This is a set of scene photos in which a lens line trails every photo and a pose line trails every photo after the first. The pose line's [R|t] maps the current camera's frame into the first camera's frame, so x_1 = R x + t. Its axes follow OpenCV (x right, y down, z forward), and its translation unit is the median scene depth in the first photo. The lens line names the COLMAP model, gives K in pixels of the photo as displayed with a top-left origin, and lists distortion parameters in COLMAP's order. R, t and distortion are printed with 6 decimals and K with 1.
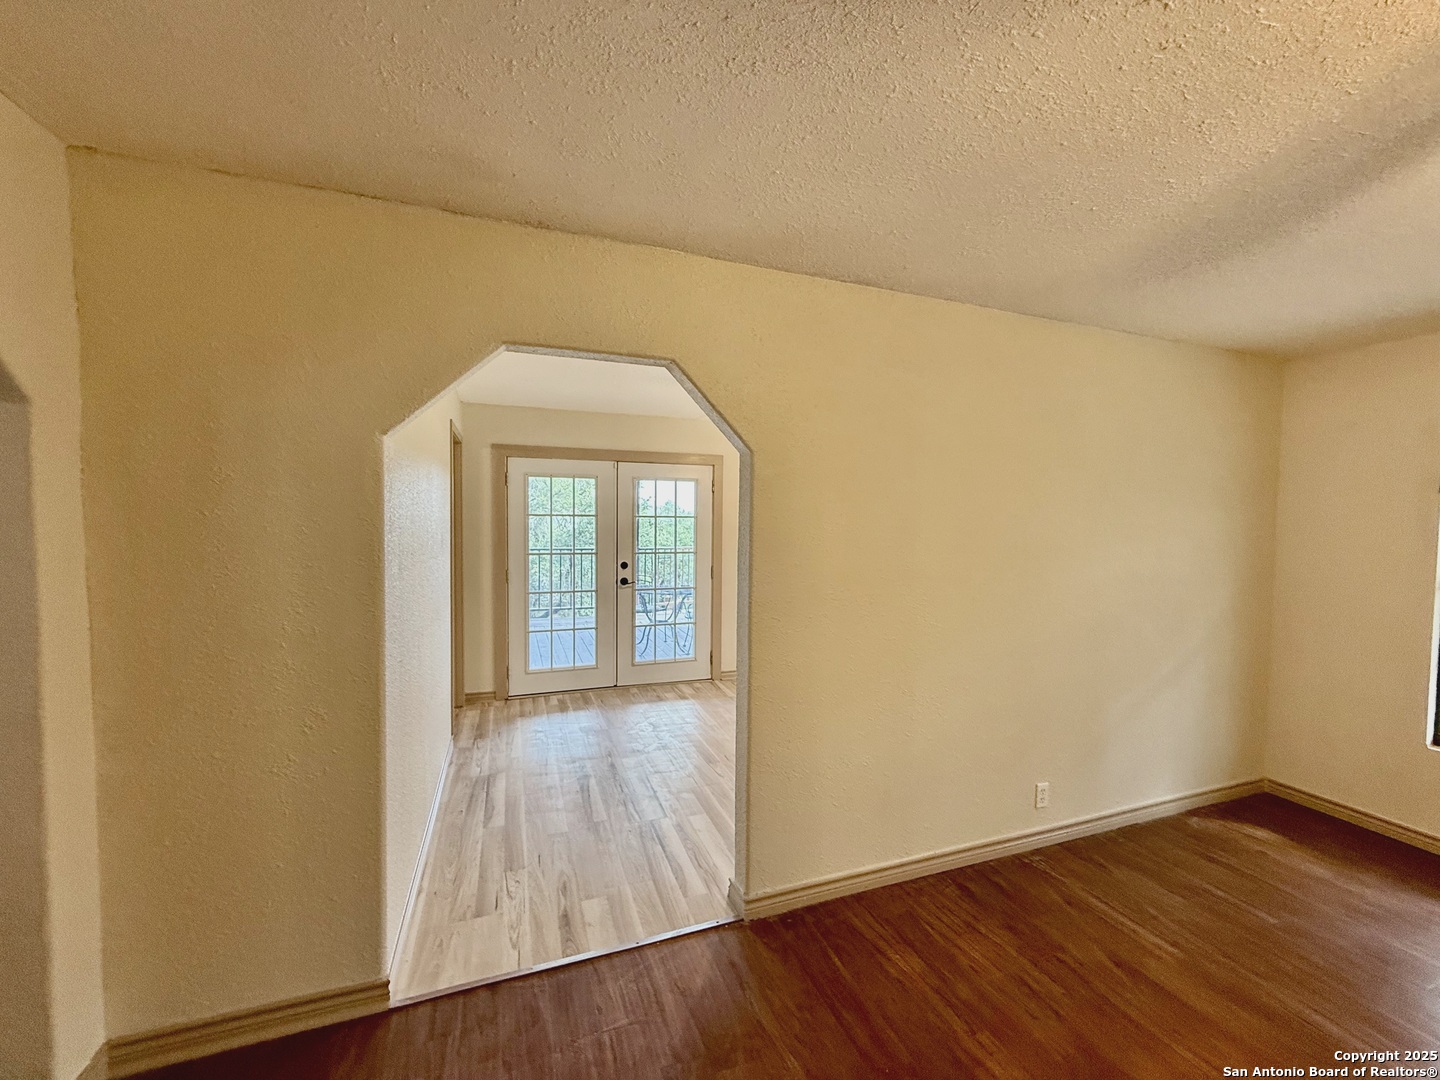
lens RADIAL K [[575.4, 0, 720.0], [0, 575.4, 540.0], [0, 0, 1]] dist [-0.002487, 0.000060]
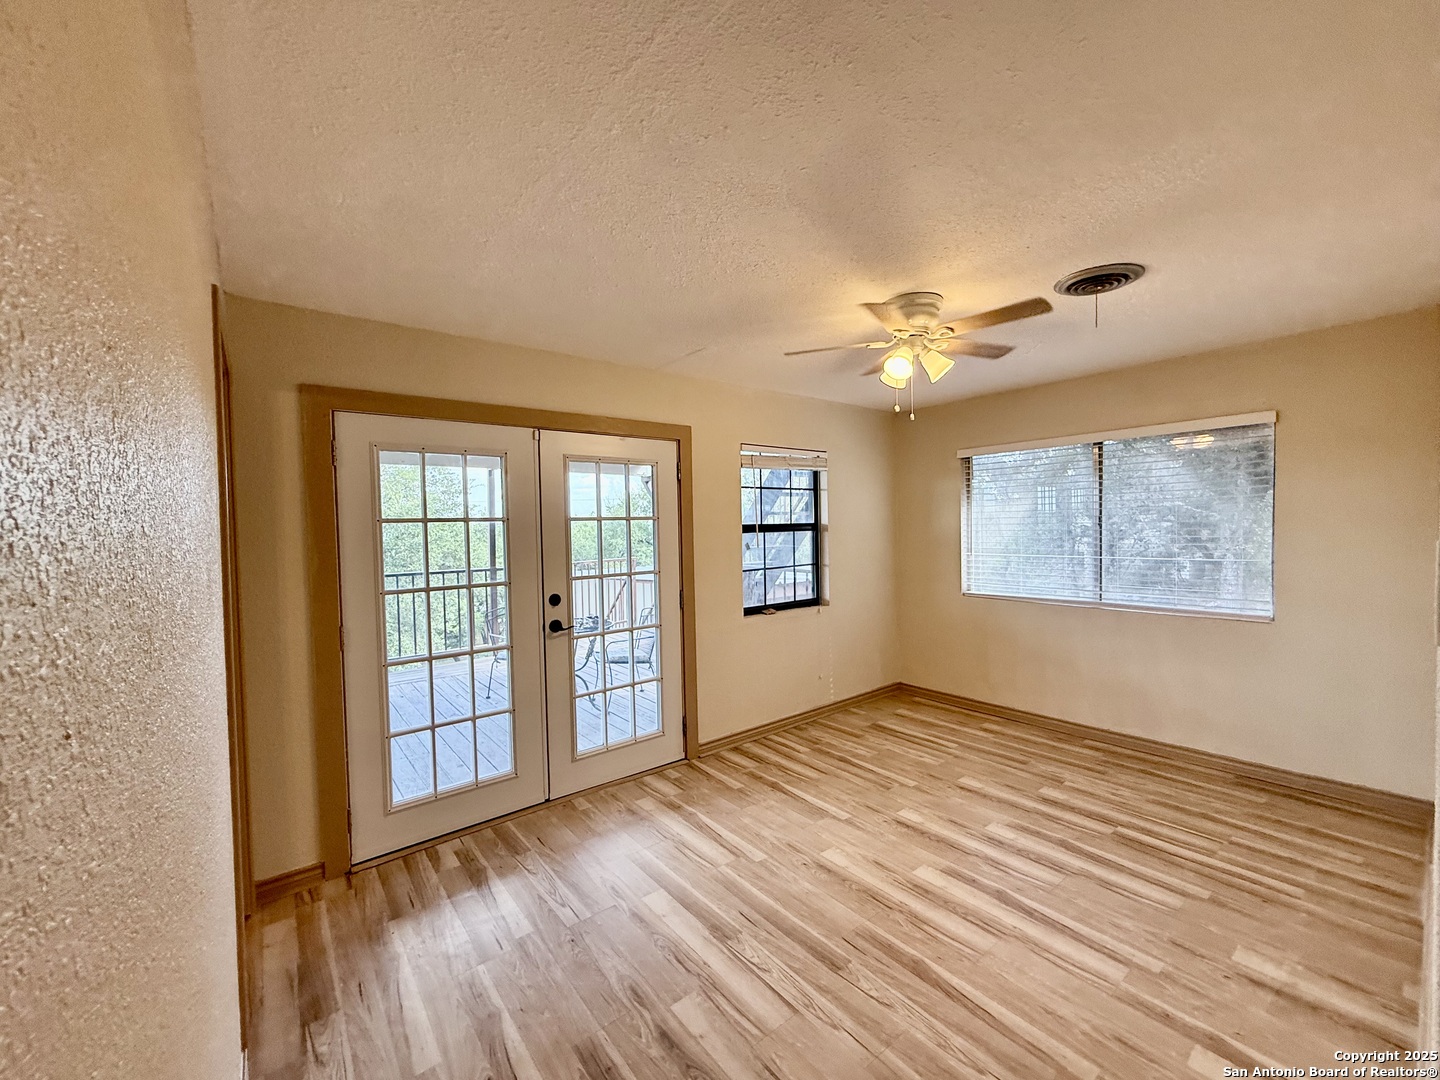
lens RADIAL K [[575.4, 0, 720.0], [0, 575.4, 540.0], [0, 0, 1]] dist [-0.002487, 0.000060]
pose [[0.946727, -0.035502, 0.320074, -0.205883], [0.038579, 0.999250, -0.003276, -0.011271], [-0.319718, 0.015450, 0.947387, 0.388617]]
